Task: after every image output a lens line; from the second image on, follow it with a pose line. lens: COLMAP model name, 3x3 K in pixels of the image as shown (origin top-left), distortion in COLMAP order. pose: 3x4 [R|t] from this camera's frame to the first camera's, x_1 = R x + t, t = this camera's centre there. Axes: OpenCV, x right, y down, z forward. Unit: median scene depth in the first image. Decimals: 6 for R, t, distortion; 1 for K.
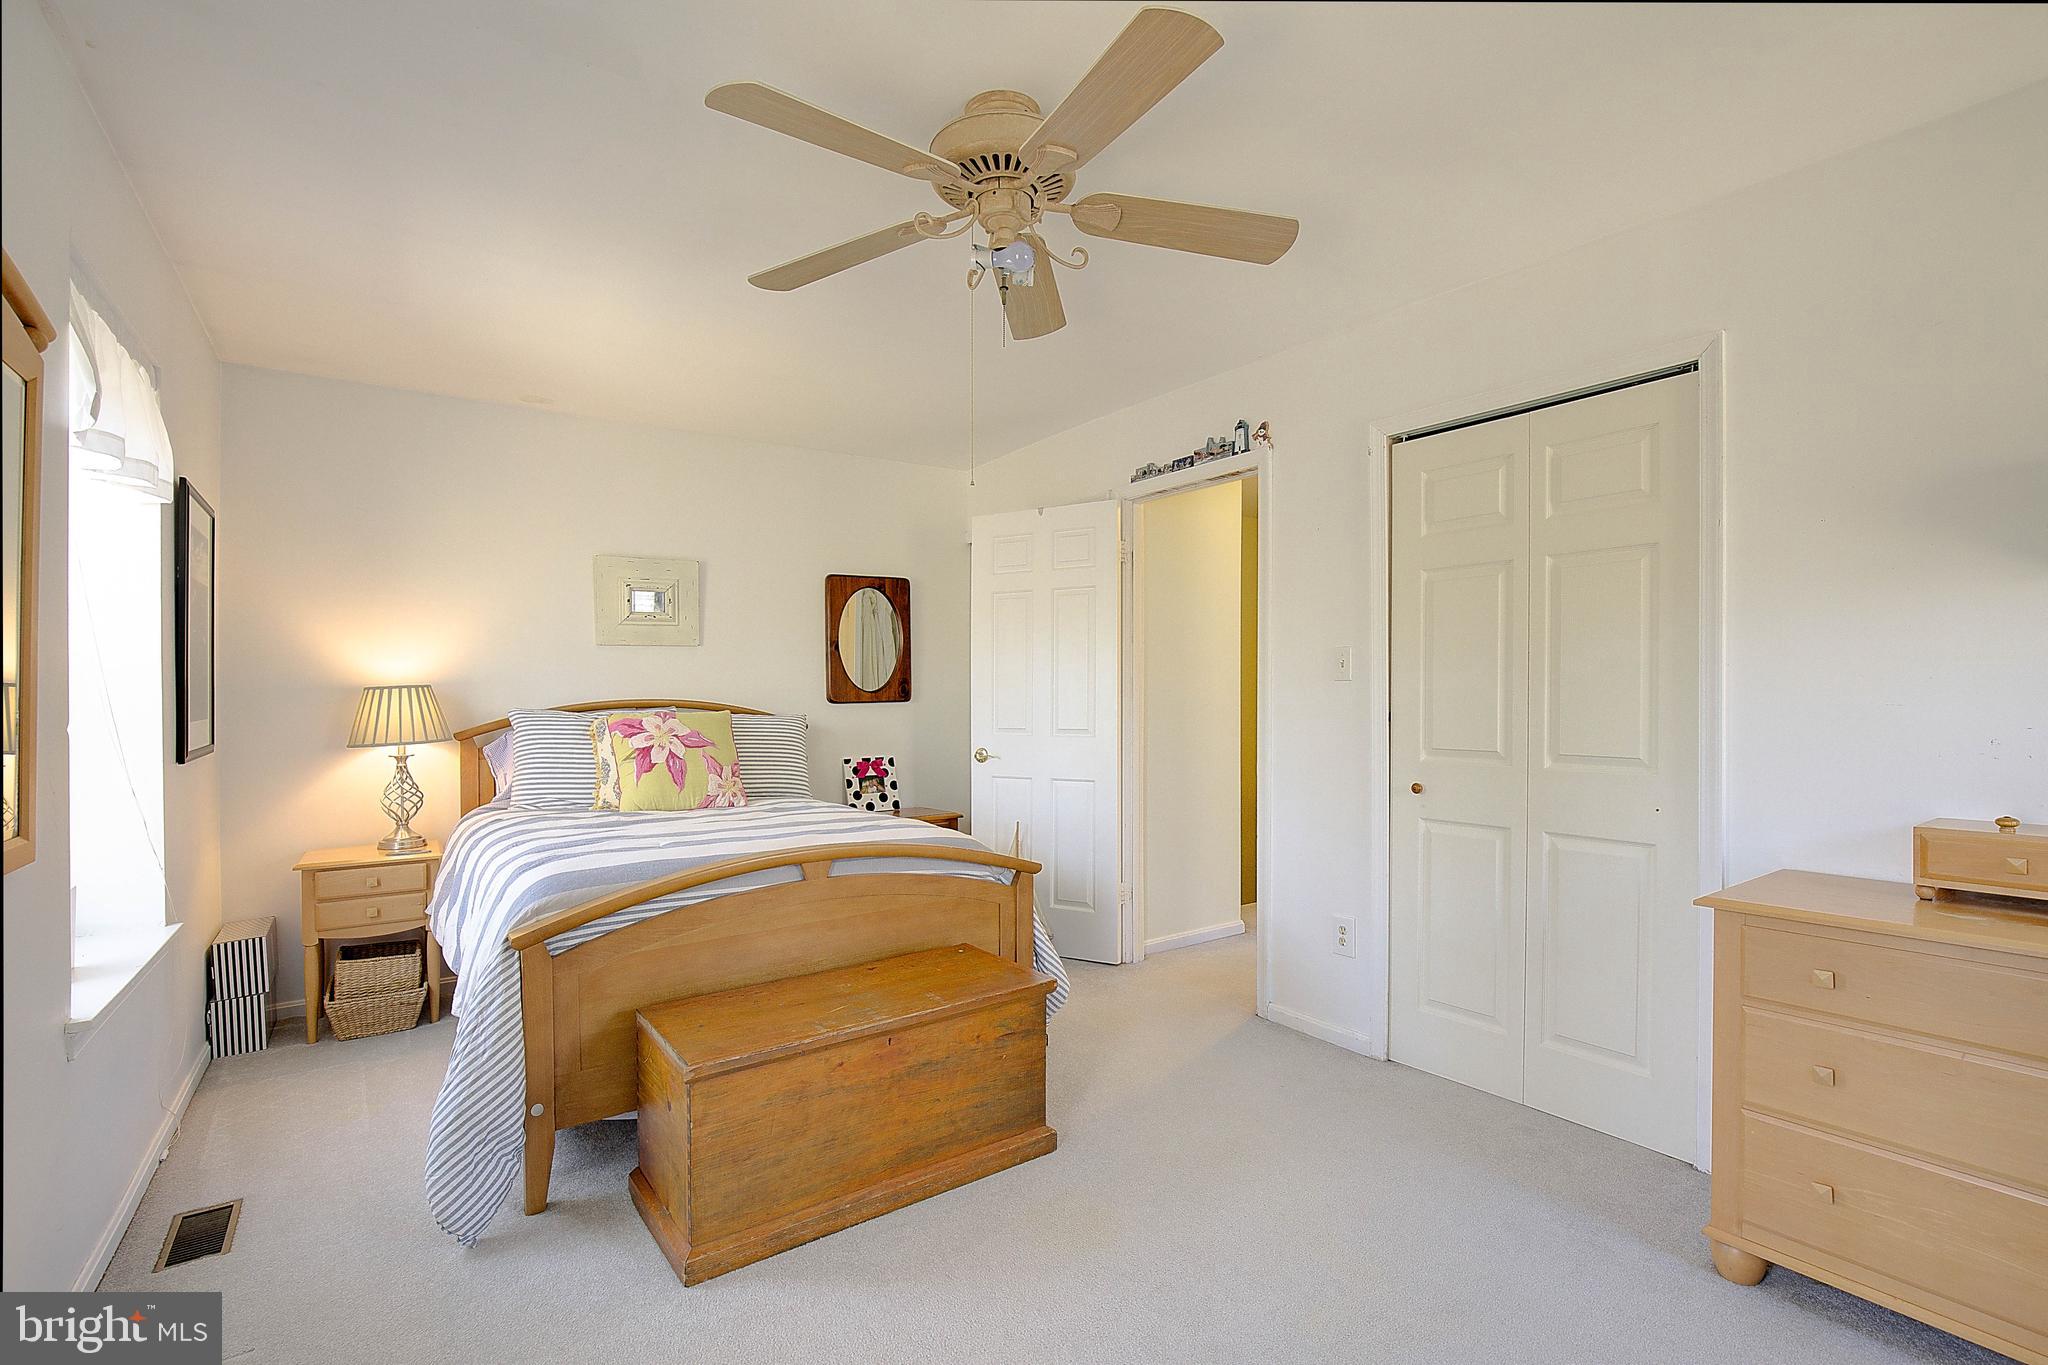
lens RADIAL K [[934.3, 0, 1038.8], [0, 934.3, 696.1], [0, 0, 1]] dist [-0.010995, -0.000769]
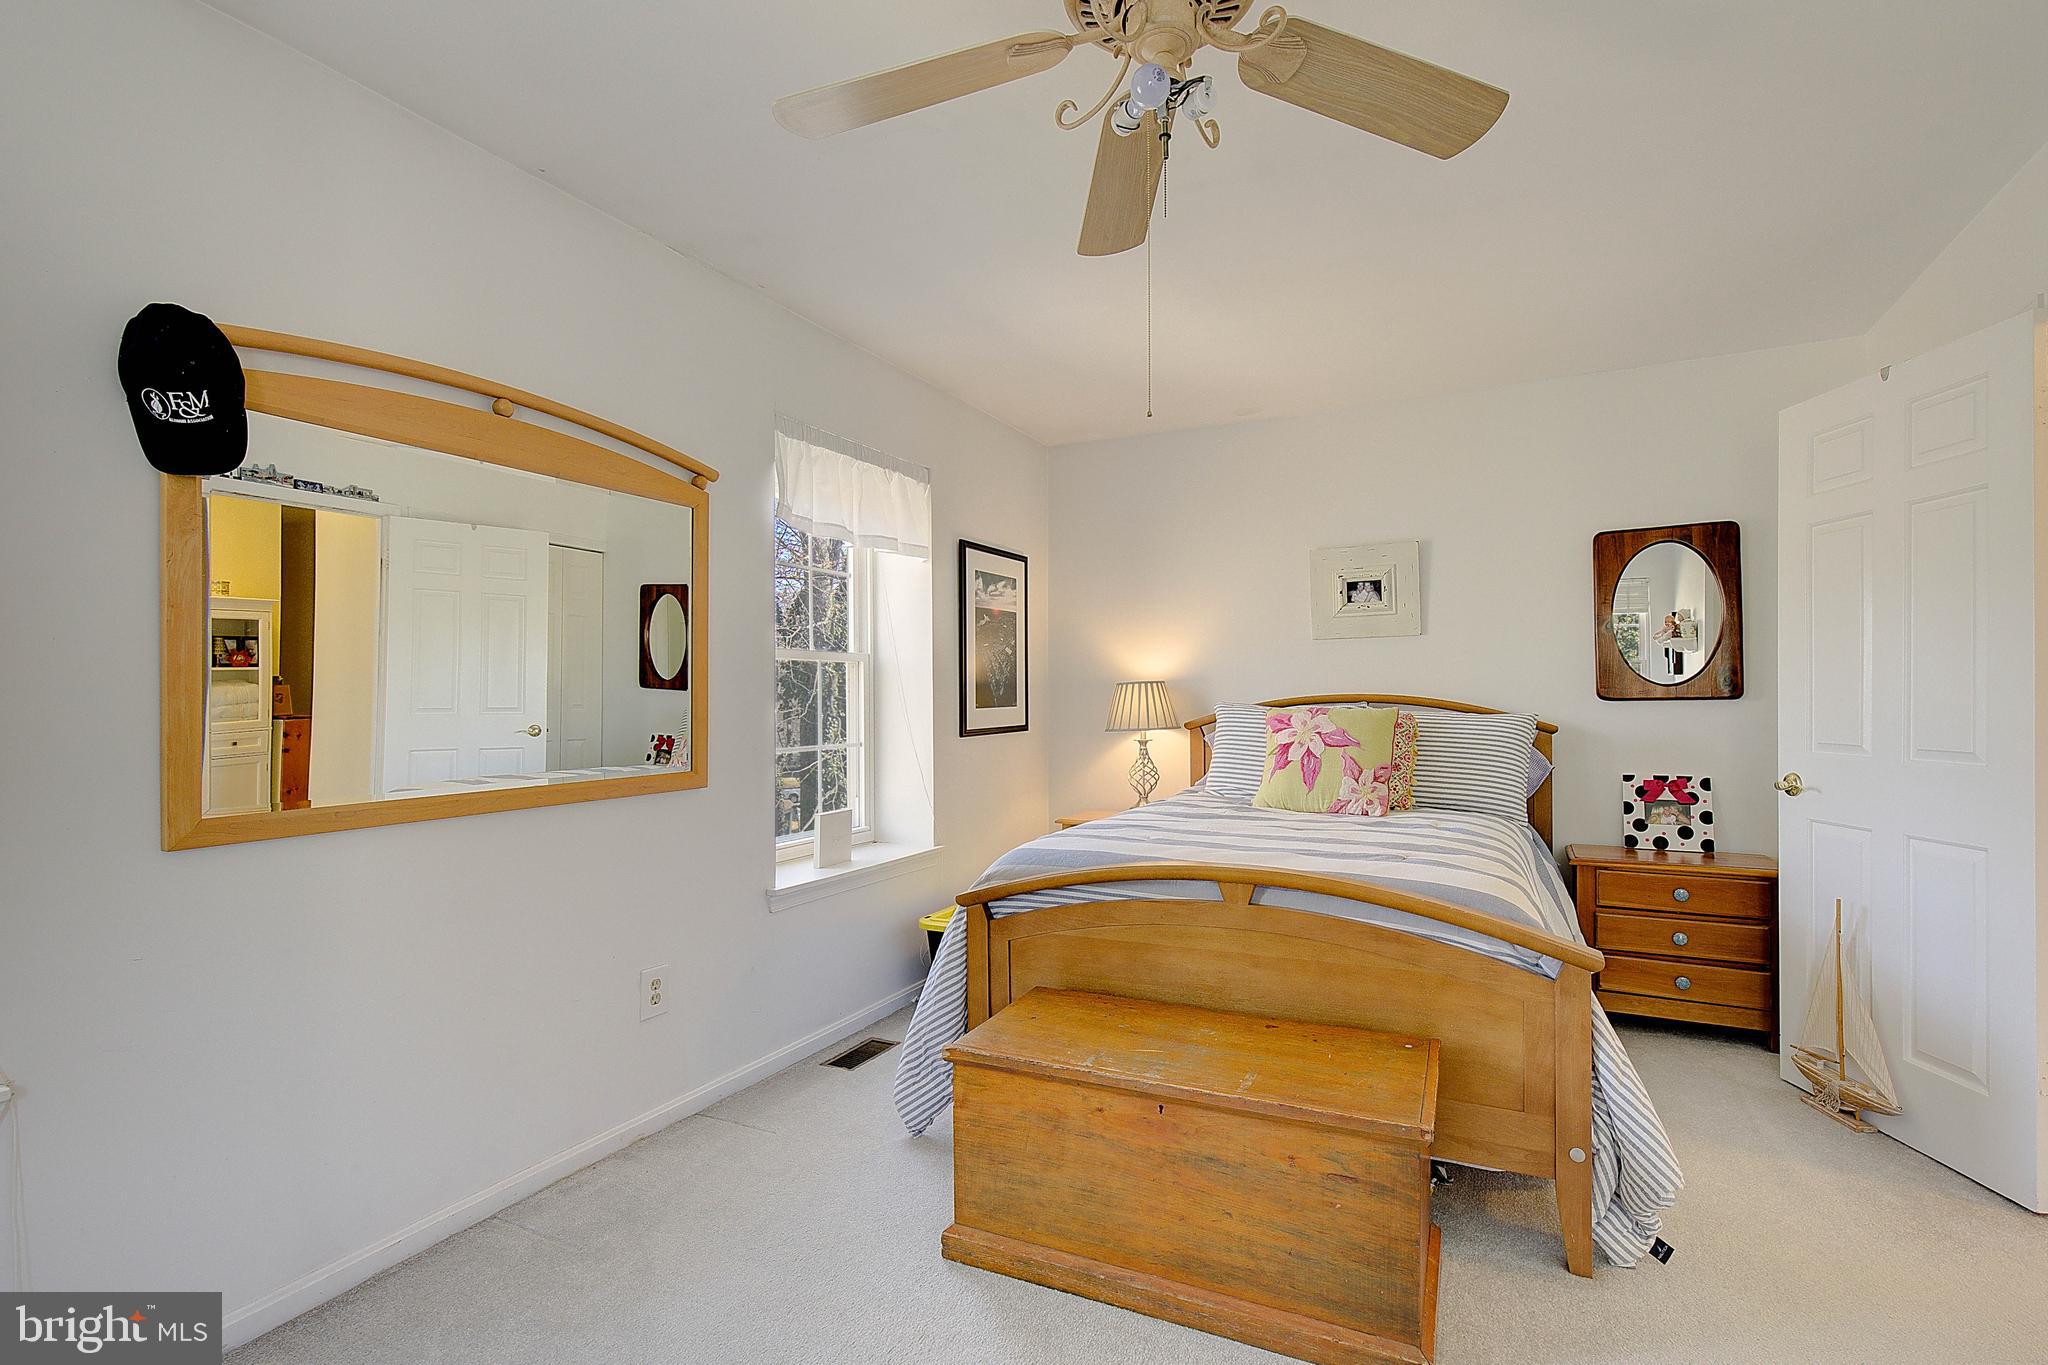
lens RADIAL K [[934.3, 0, 1031.6], [0, 934.3, 684.7], [0, 0, 1]] dist [-0.010995, -0.000769]
pose [[0.474090, -0.006368, -0.880453, 0.305662], [-0.001422, 0.999967, -0.007998, 0.002183], [0.880475, 0.005044, 0.474065, 0.305347]]
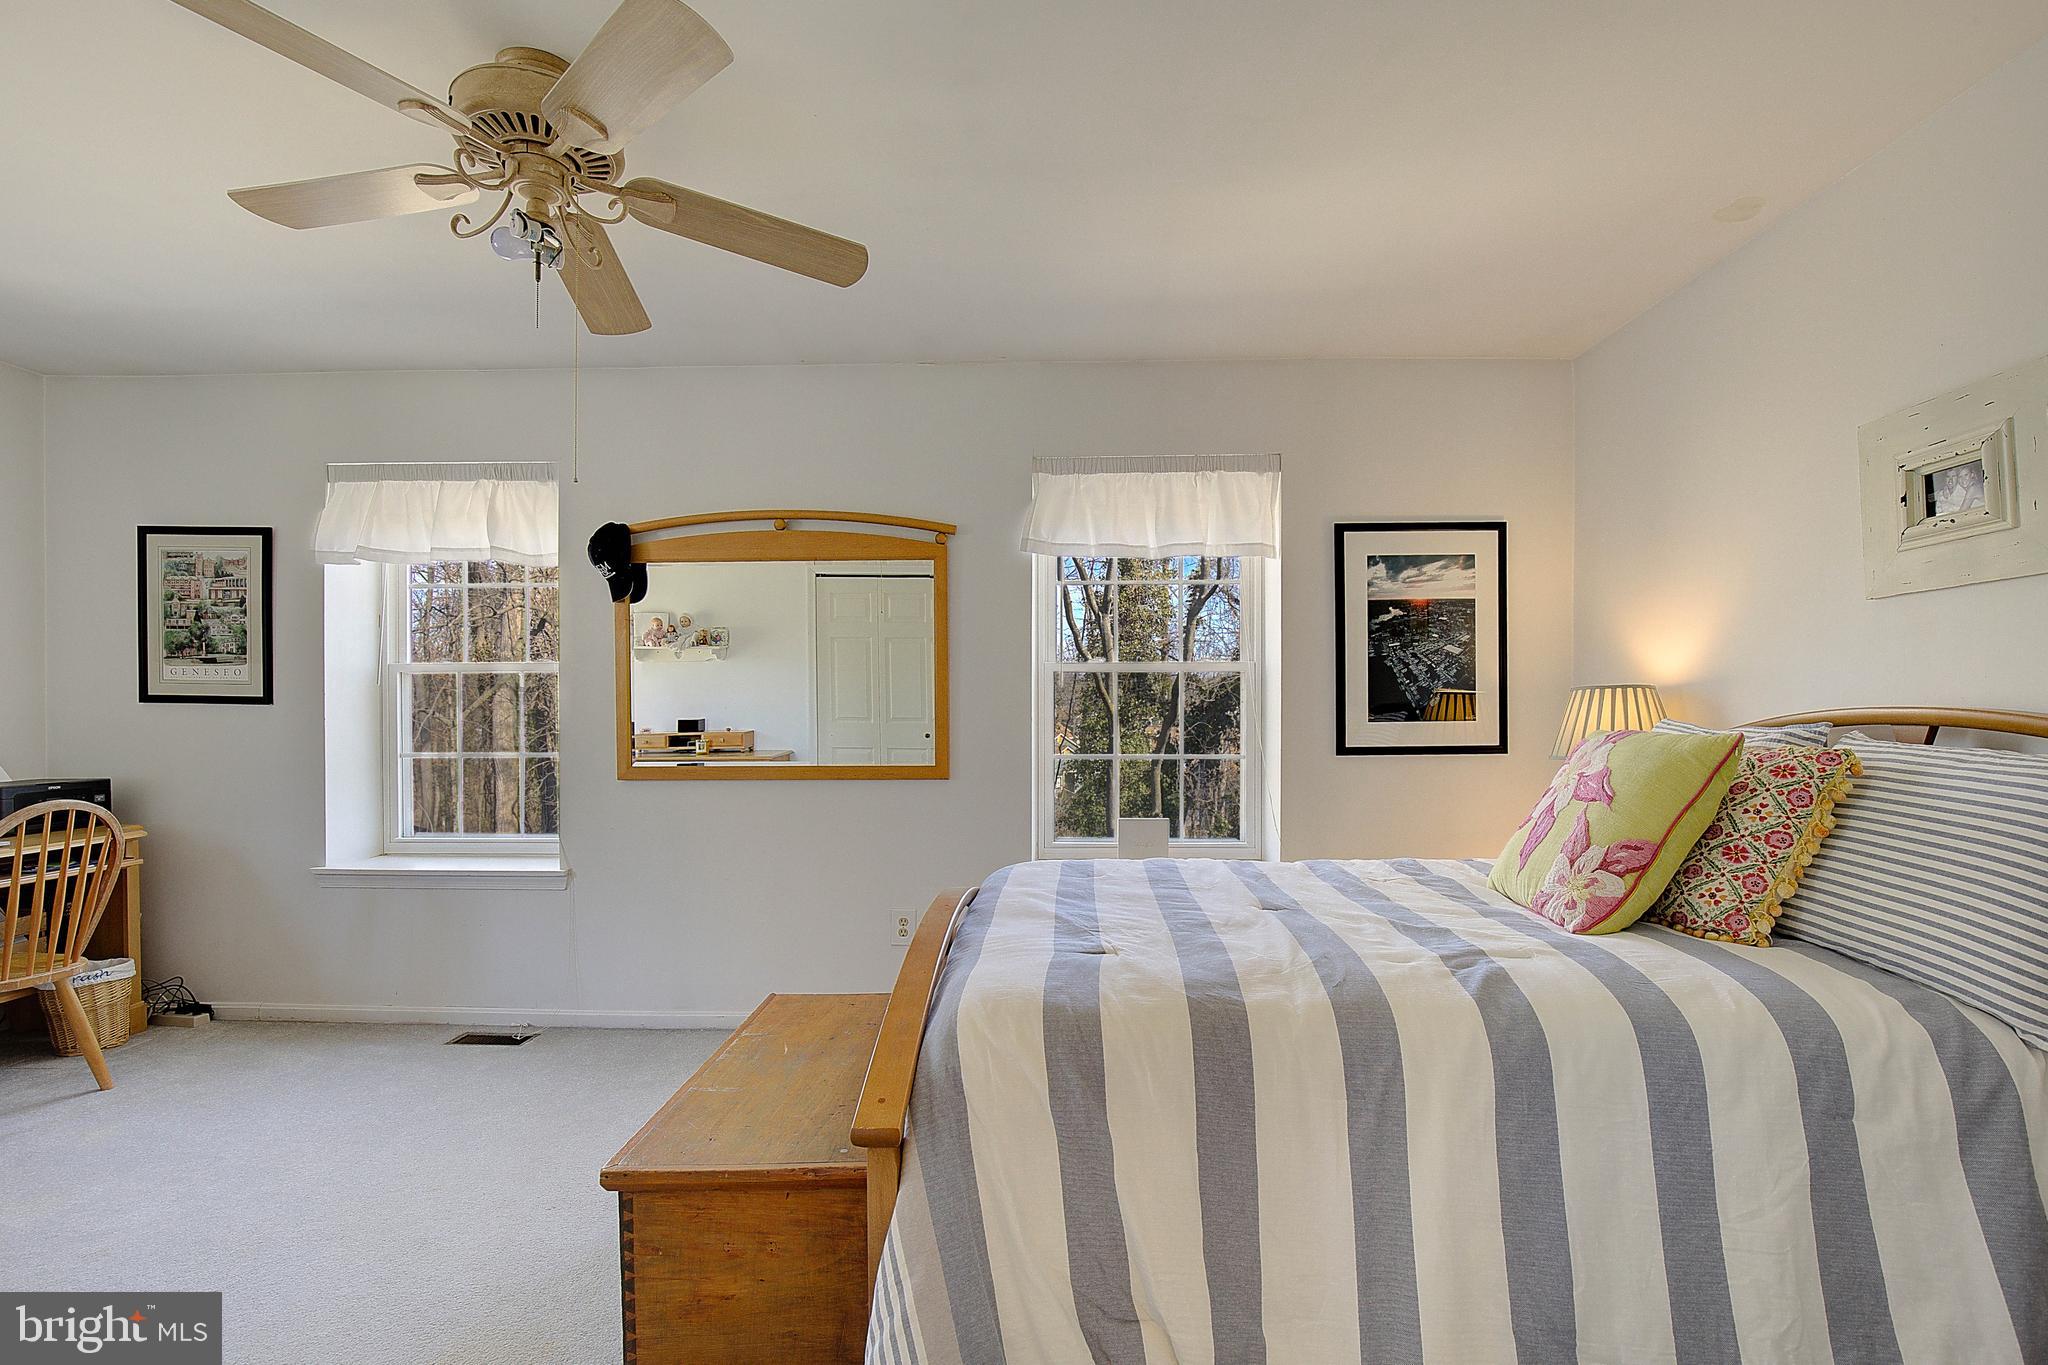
lens RADIAL K [[934.3, 0, 1041.9], [0, 934.3, 696.2], [0, 0, 1]] dist [-0.010995, -0.000769]
pose [[-0.590369, -0.002800, -0.807129, 0.229840], [0.002505, 0.999983, -0.005302, 0.000007], [0.807130, -0.005152, -0.590351, 1.084361]]
